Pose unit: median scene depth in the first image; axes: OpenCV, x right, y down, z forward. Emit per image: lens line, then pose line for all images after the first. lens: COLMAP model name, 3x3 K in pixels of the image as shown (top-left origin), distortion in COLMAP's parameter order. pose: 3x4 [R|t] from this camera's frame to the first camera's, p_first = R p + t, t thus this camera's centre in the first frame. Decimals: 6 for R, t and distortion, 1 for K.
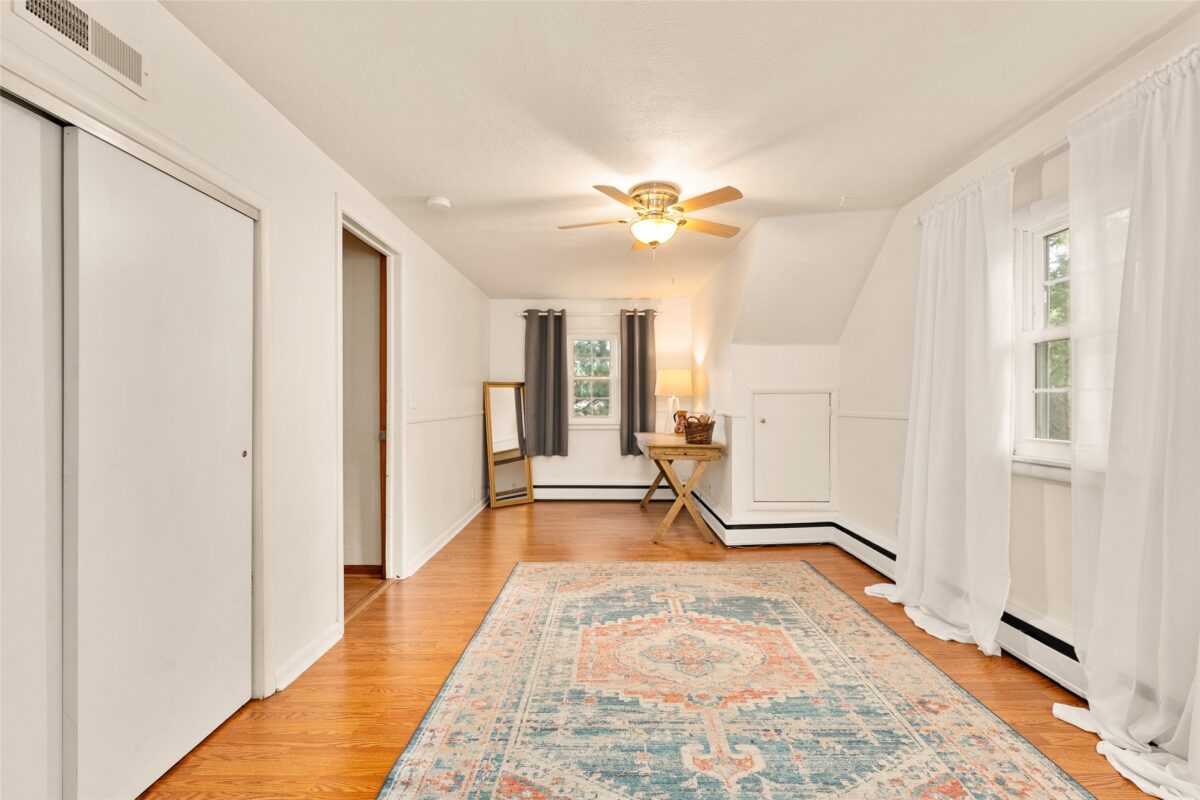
lens RADIAL K [[562.4, 0, 602.4], [0, 562.4, 401.1], [0, 0, 1]] dist [-0.003453, -0.000357]
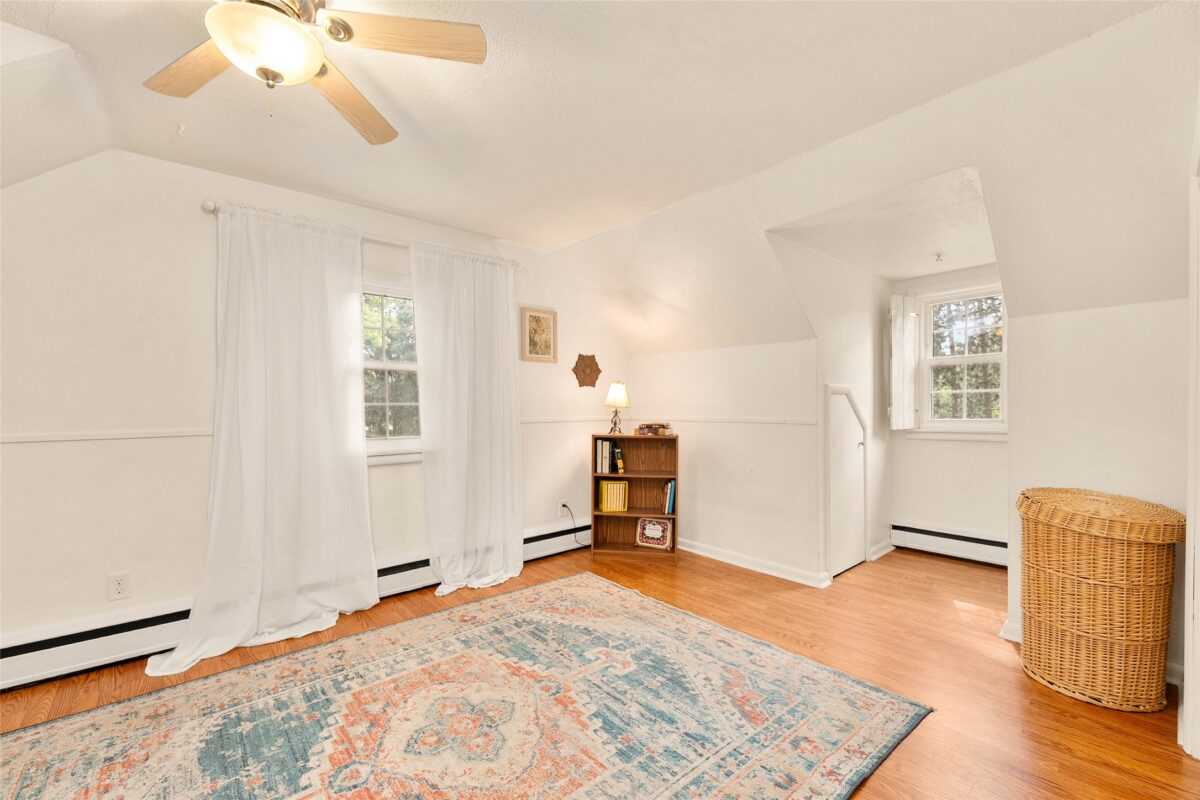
lens RADIAL K [[487.5, 0, 600.3], [0, 487.5, 406.2], [0, 0, 1]] dist [-0.003150, 0.000359]
pose [[-0.670660, 0.012849, 0.741654, -0.610330], [0.011419, 0.999910, -0.006997, 0.003862], [-0.741677, 0.003776, -0.670747, 1.633171]]
